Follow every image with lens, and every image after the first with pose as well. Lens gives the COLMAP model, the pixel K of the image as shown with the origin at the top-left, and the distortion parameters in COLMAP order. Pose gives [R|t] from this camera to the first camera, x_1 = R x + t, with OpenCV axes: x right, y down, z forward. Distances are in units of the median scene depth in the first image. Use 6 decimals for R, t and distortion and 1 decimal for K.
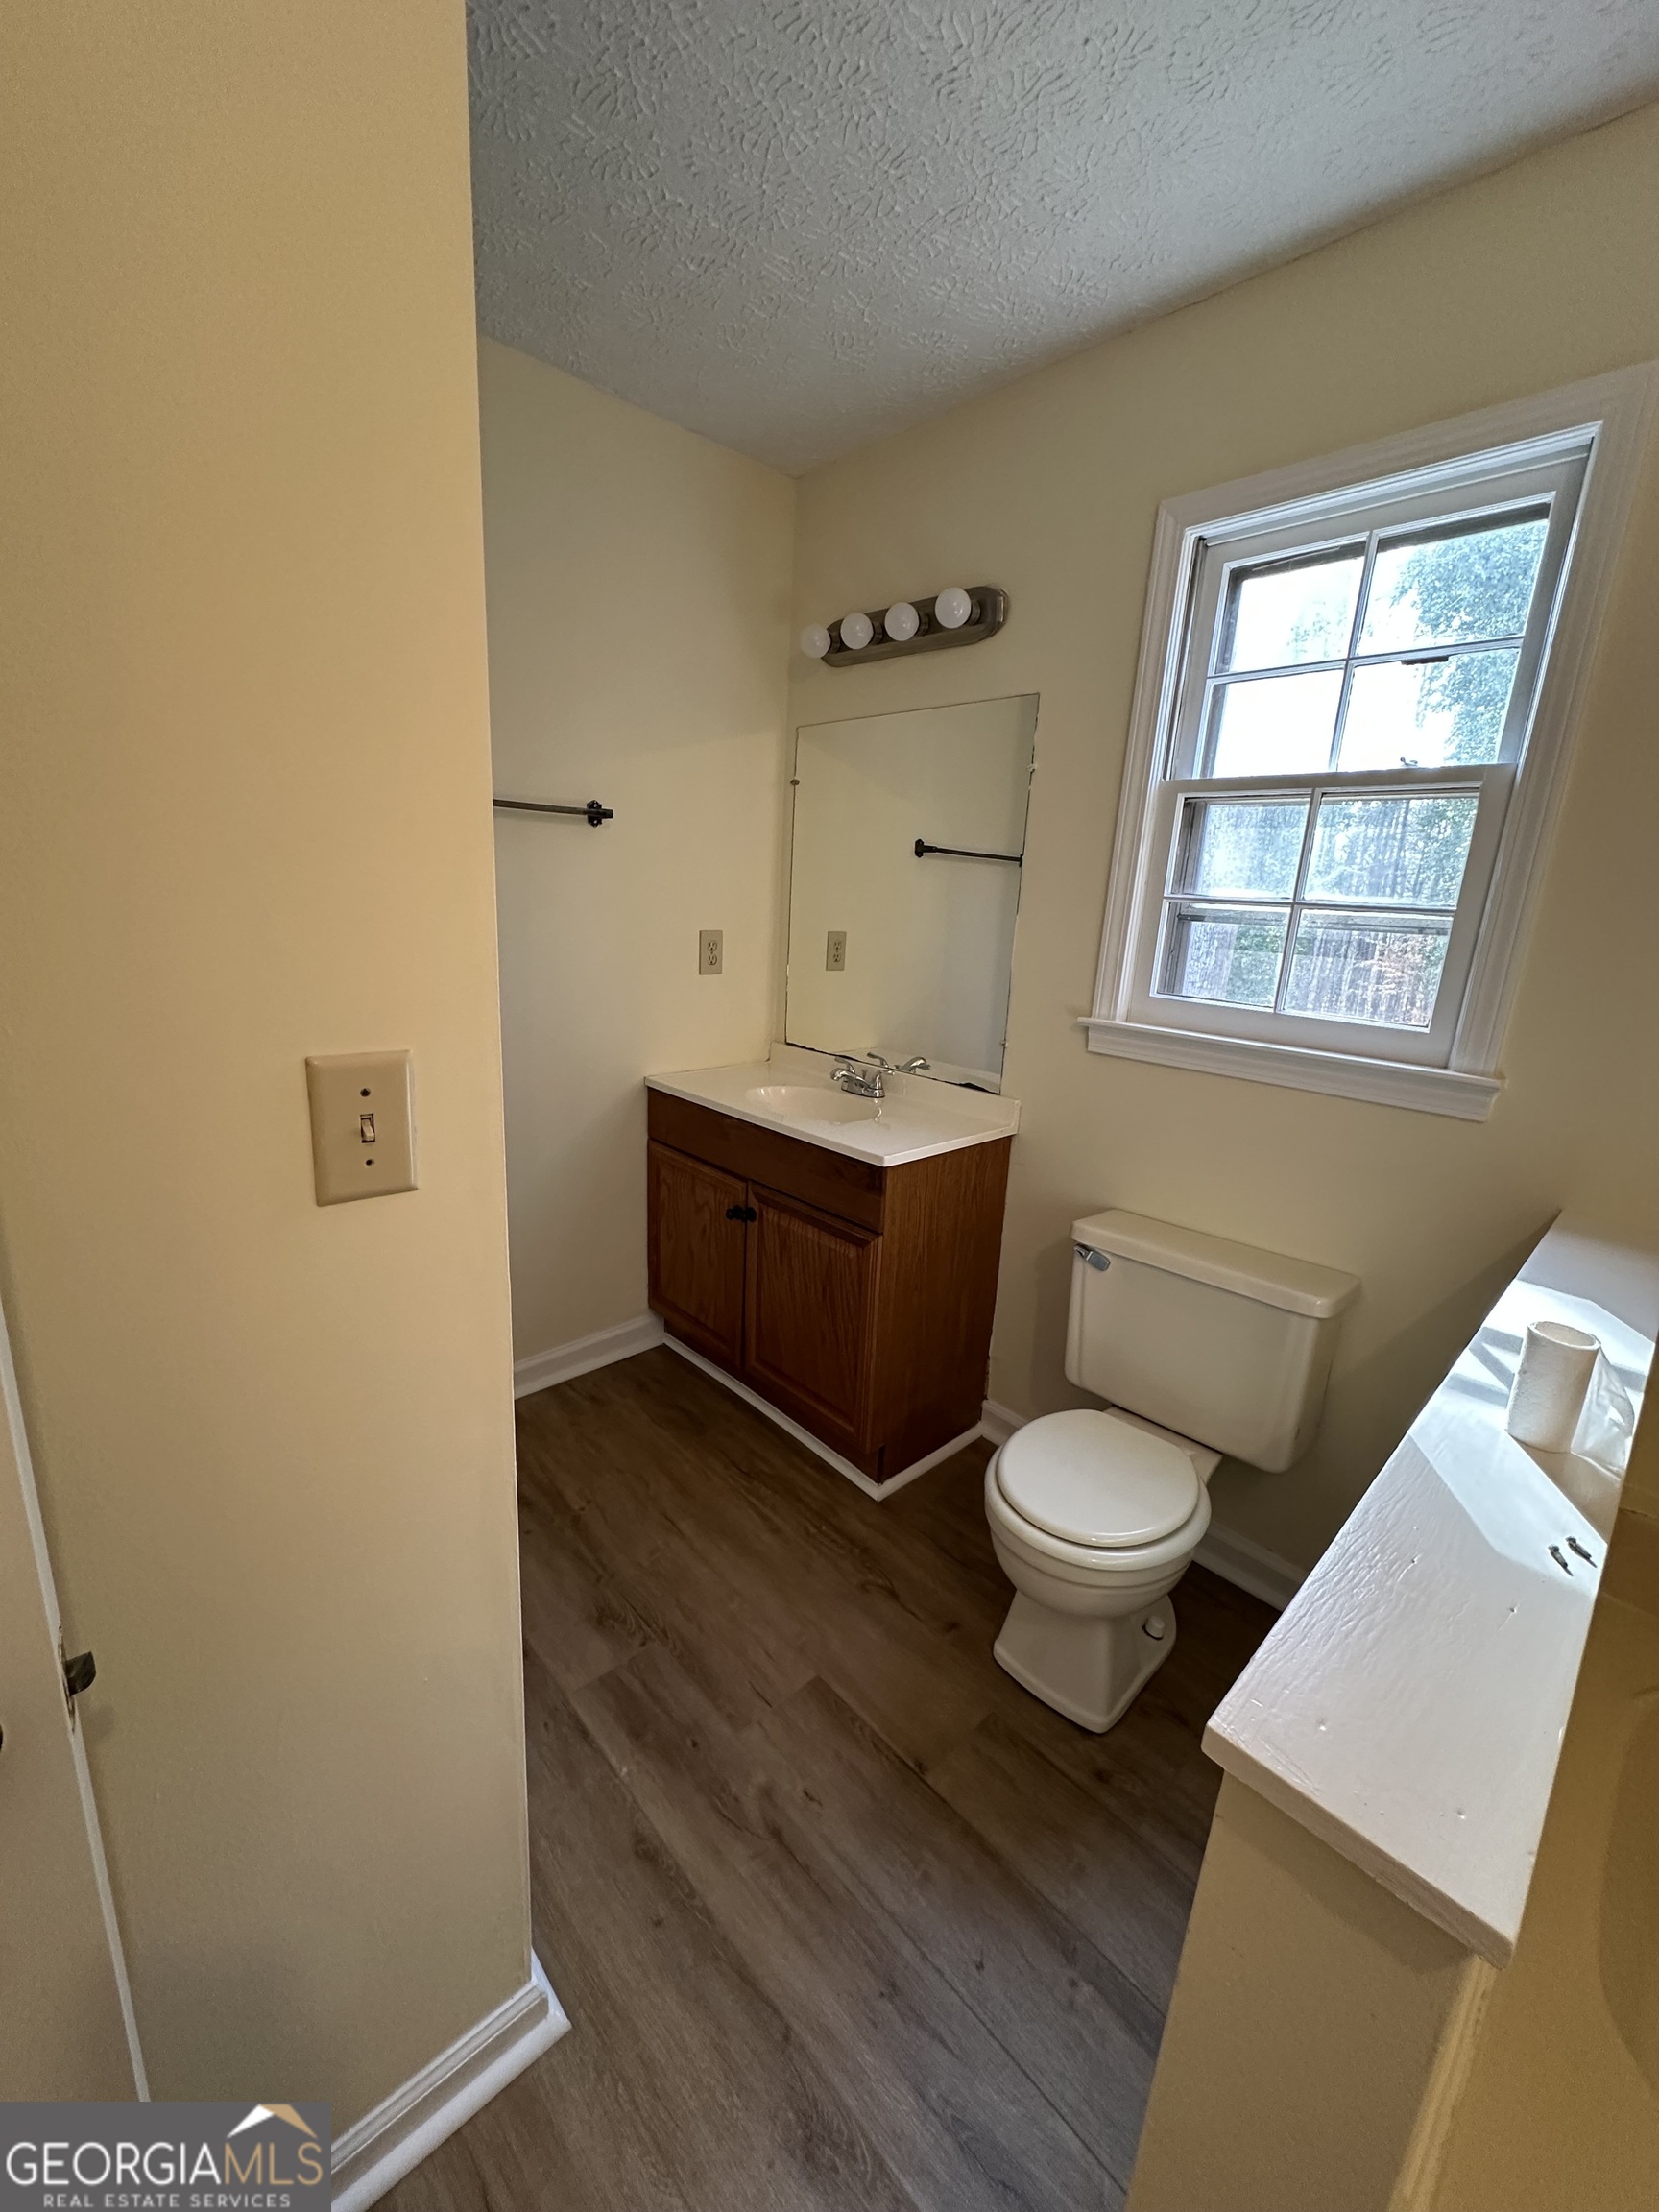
lens RADIAL K [[878.9, 0, 842.5], [0, 878.9, 1104.4], [0, 0, 1]] dist [0.000754, -0.000196]
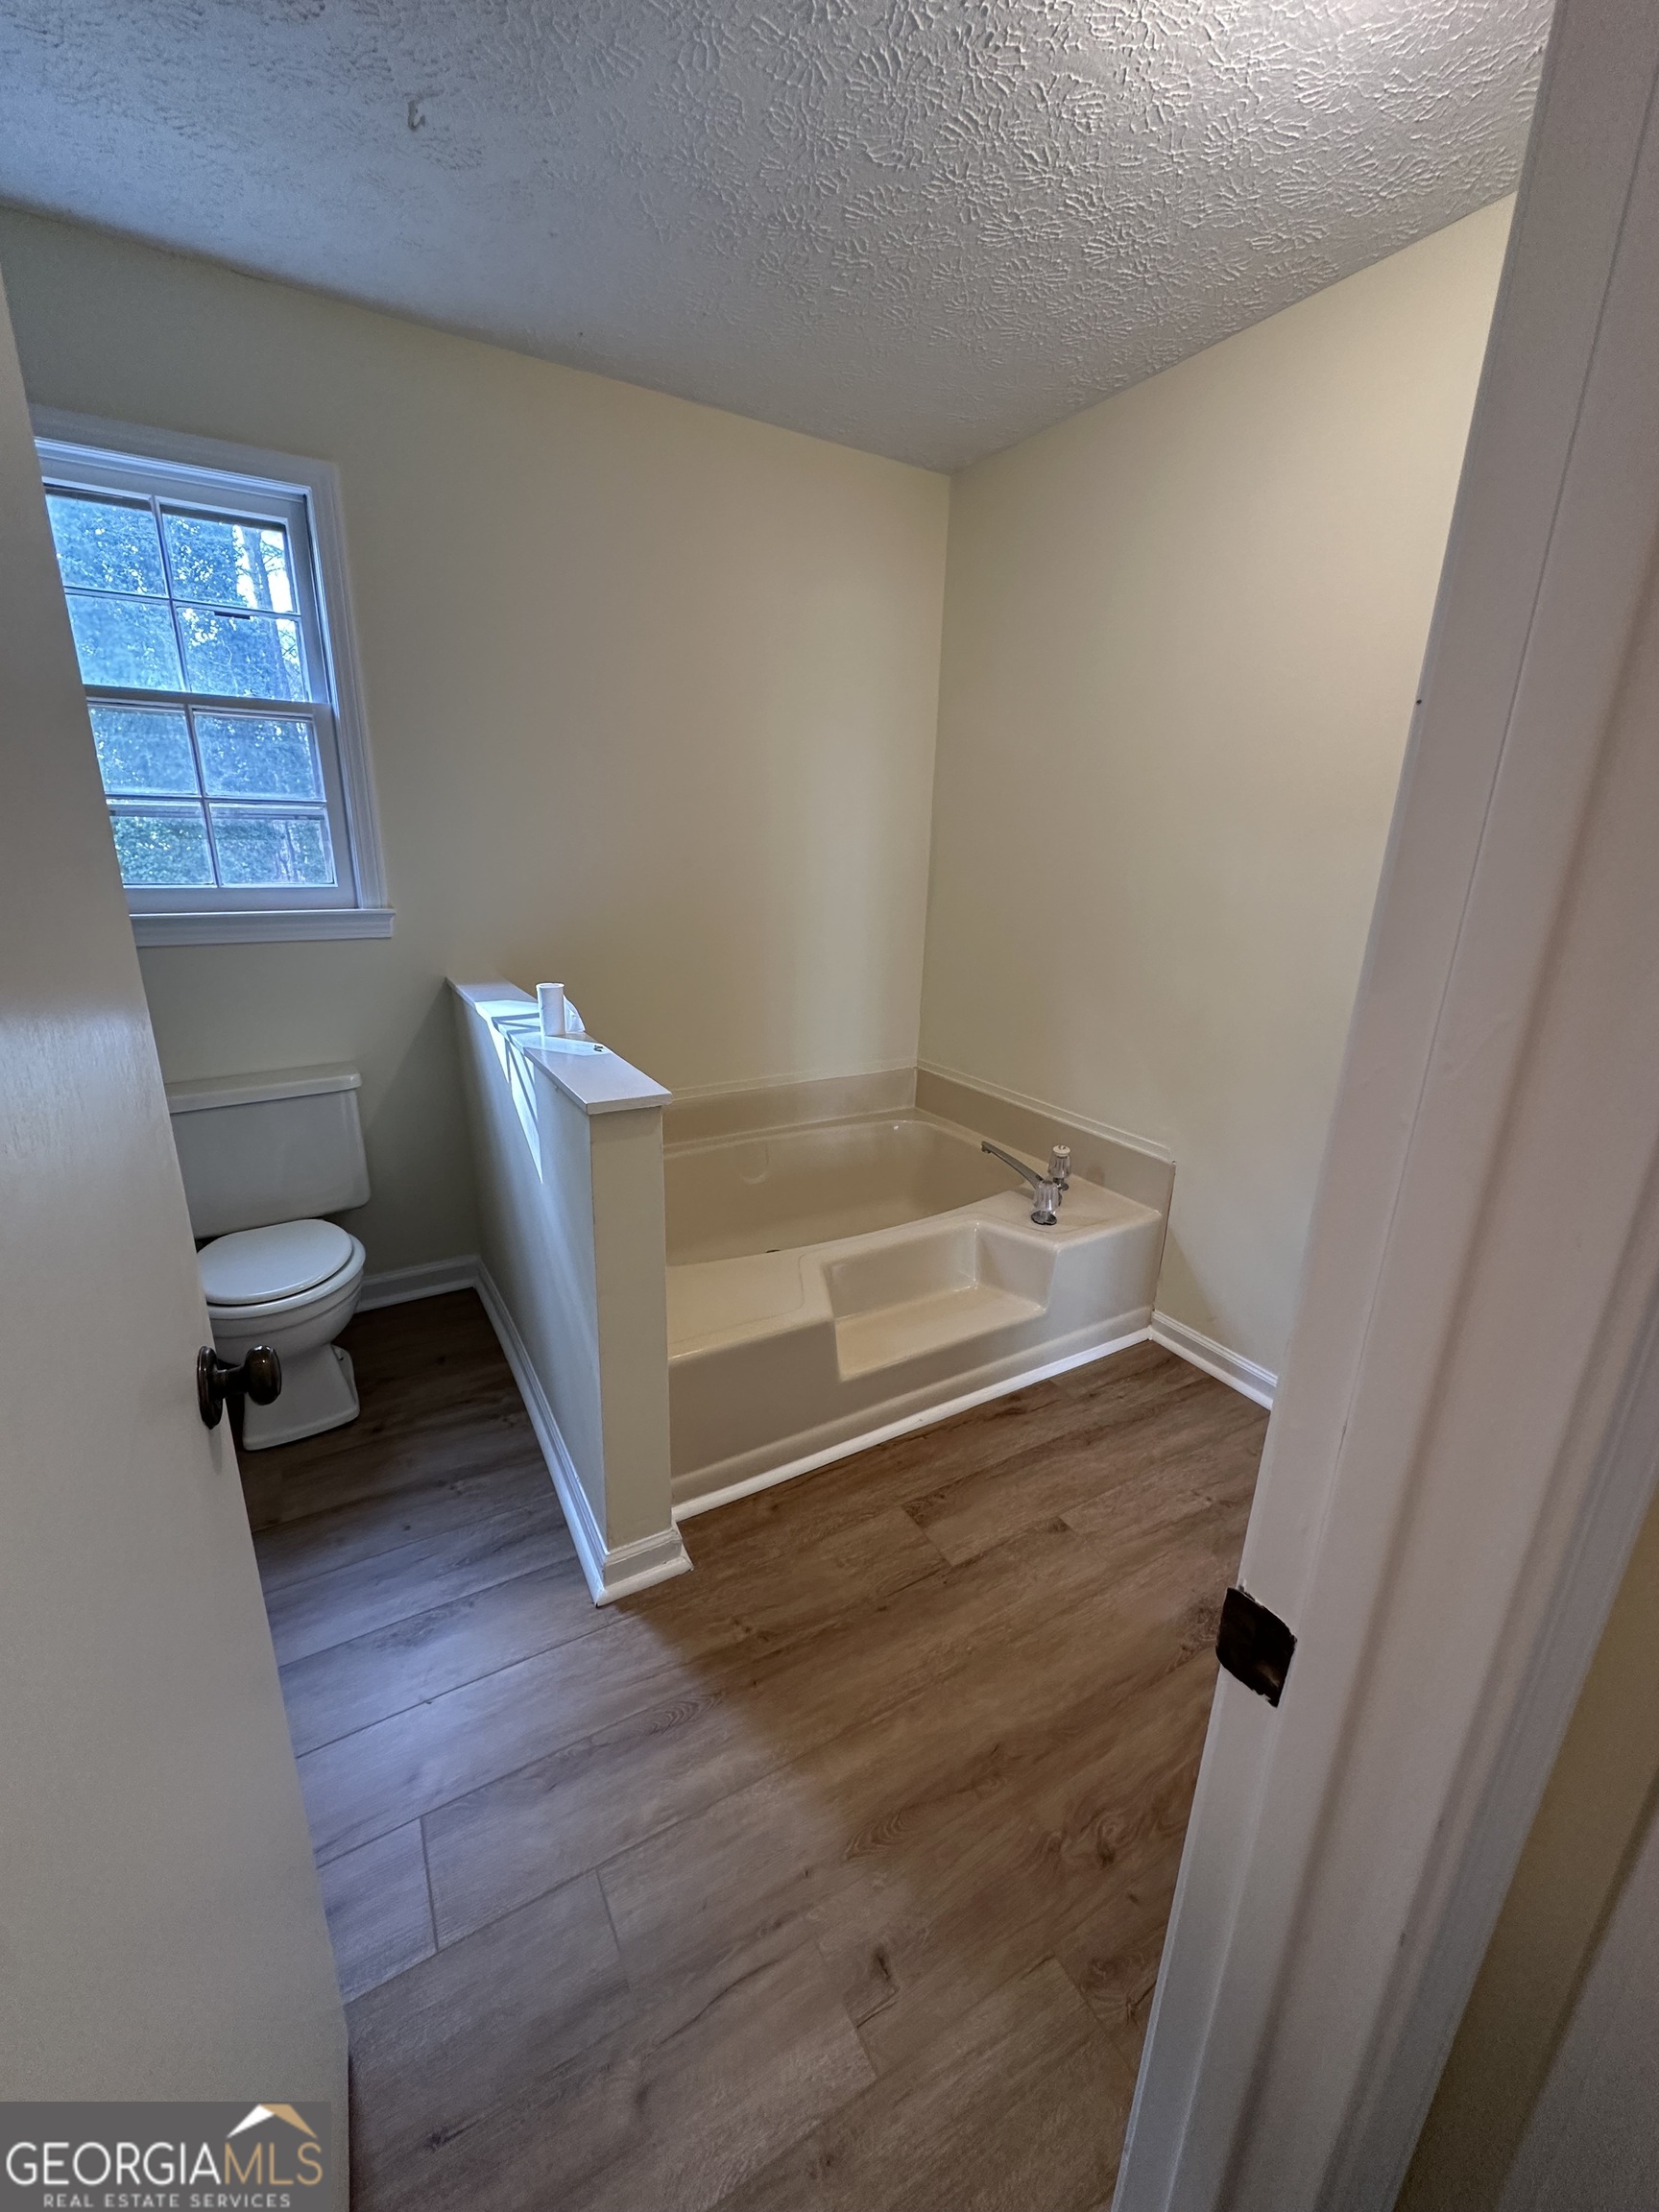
lens RADIAL K [[878.9, 0, 826.8], [0, 878.9, 1097.4], [0, 0, 1]] dist [0.000754, -0.000196]
pose [[0.233339, -0.333074, 0.913572, -0.619480], [0.221374, 0.933032, 0.283627, 0.013405], [-0.946861, 0.136060, 0.291447, -0.173384]]
